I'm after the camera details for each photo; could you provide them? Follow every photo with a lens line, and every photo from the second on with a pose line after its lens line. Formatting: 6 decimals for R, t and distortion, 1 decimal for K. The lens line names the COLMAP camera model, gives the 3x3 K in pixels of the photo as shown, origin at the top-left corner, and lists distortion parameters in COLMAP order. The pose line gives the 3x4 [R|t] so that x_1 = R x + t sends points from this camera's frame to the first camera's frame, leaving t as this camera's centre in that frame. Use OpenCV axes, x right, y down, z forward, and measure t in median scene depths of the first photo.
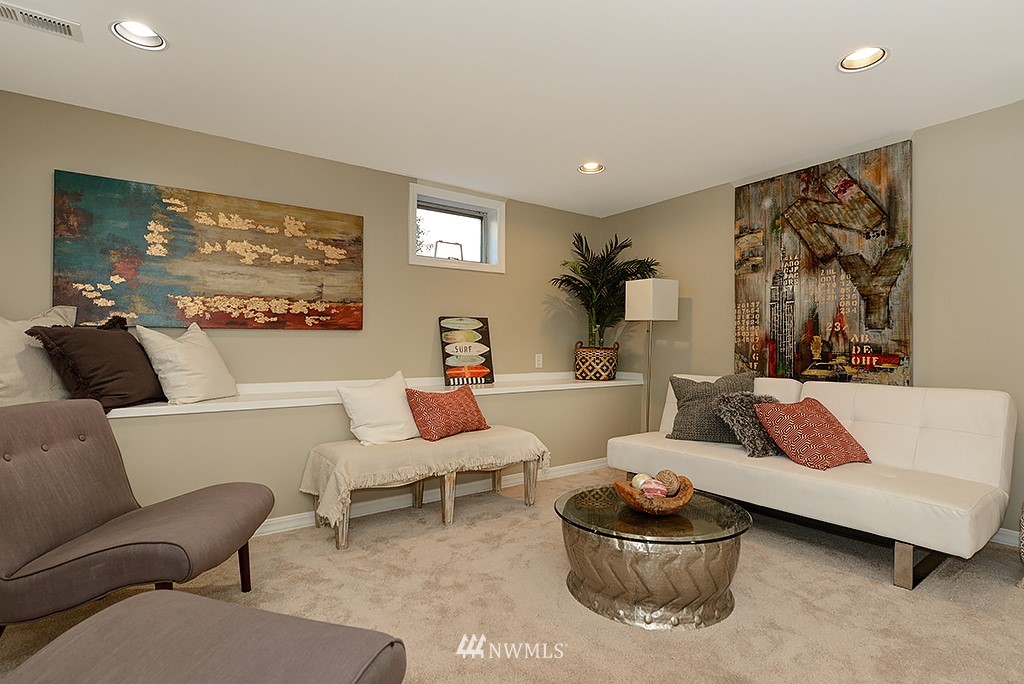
lens RADIAL K [[518.5, 0, 514.5], [0, 518.5, 340.6], [0, 0, 1]] dist [0.000661, -0.001006]
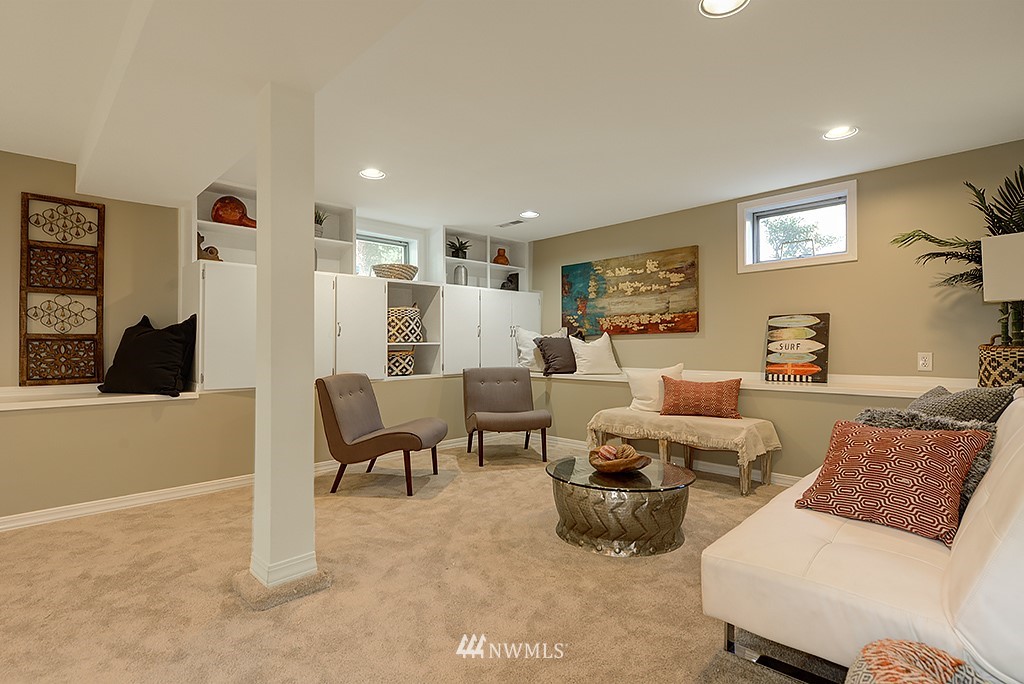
lens RADIAL K [[518.5, 0, 514.3], [0, 518.5, 339.8], [0, 0, 1]] dist [0.000661, -0.001006]
pose [[0.119153, -0.013113, -0.992789, 0.875986], [0.017189, 0.999790, -0.011143, 0.005496], [0.992727, -0.015737, 0.119353, 0.356166]]
